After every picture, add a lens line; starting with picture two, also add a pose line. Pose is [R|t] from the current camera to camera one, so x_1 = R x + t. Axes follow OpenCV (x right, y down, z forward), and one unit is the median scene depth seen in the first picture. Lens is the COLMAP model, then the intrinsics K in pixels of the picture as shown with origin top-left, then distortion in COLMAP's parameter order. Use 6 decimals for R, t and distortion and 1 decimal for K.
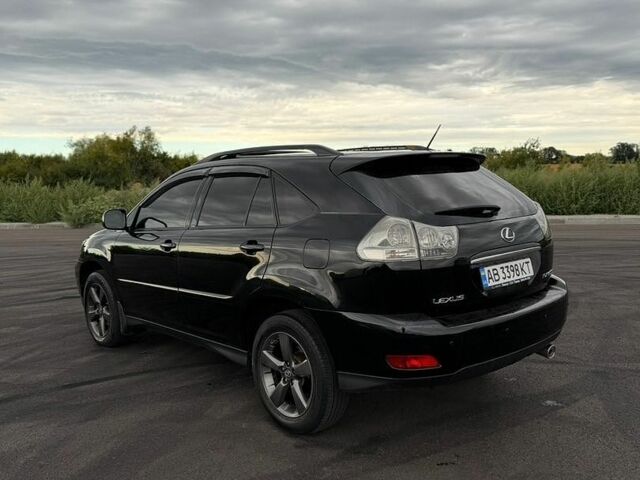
lens RADIAL K [[639.5, 0, 316.6], [0, 639.5, 242.3], [0, 0, 1]] dist [-0.003603, 0.000000]
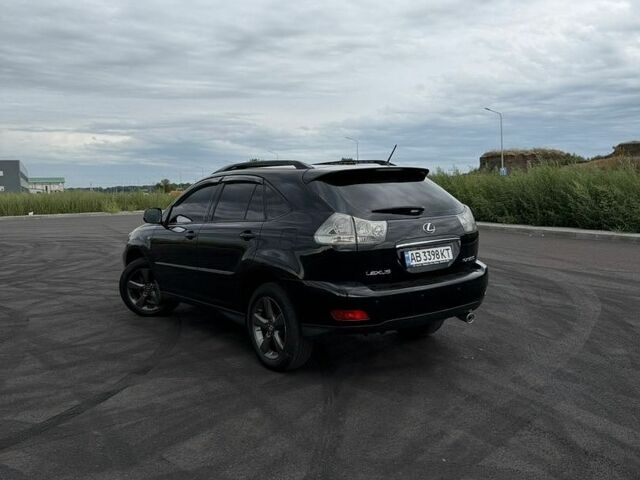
lens RADIAL K [[656.2, 0, 321.4], [0, 656.2, 245.3], [0, 0, 1]] dist [0.004803, 0.000000]
pose [[0.997270, 0.016592, -0.071958, 0.163832], [-0.017007, 0.999842, -0.005151, 0.034474], [0.071861, 0.006360, 0.997394, -0.401928]]
